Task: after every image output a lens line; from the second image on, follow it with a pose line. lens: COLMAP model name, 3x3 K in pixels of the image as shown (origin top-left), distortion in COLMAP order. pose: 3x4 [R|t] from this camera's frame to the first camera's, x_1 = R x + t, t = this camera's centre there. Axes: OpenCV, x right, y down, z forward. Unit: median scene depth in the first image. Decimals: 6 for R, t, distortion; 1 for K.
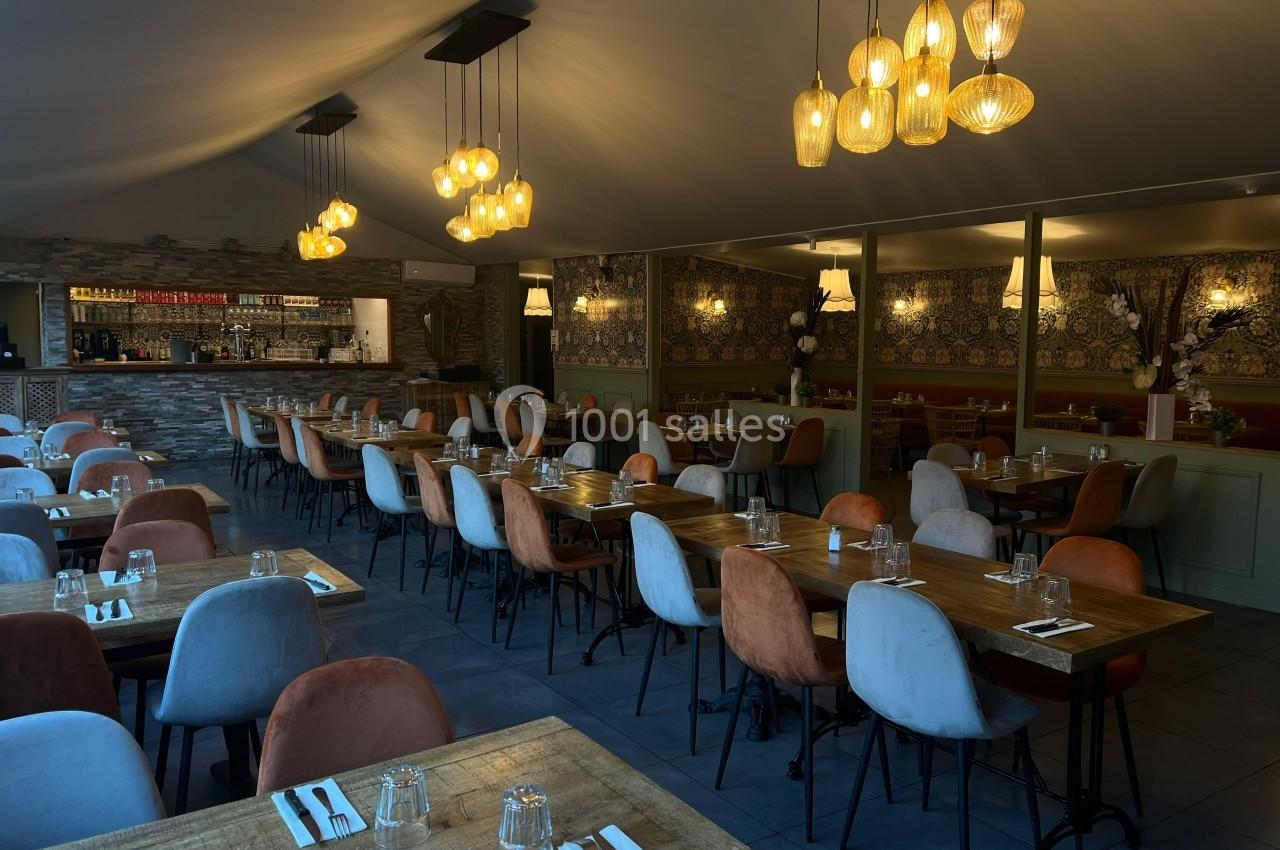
lens RADIAL K [[938.6, 0, 657.7], [0, 938.6, 425.9], [0, 0, 1]] dist [0.064193, -0.112127]
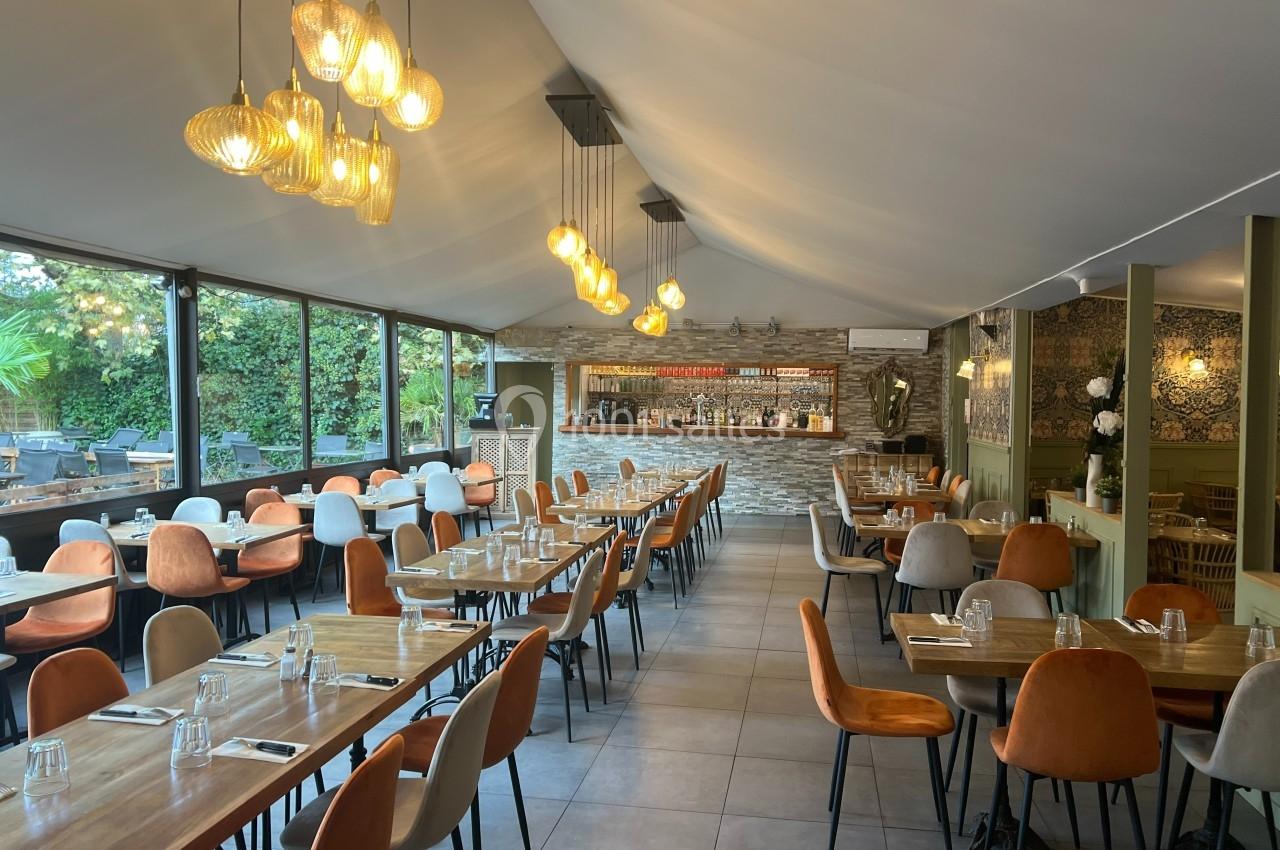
lens RADIAL K [[938.6, 0, 657.7], [0, 938.6, 425.9], [0, 0, 1]] dist [0.064193, -0.112127]
pose [[0.708652, 0.023575, -0.705165, 0.316100], [-0.072478, 0.996587, -0.039518, -0.022534], [0.701826, 0.079114, 0.707942, 0.184310]]
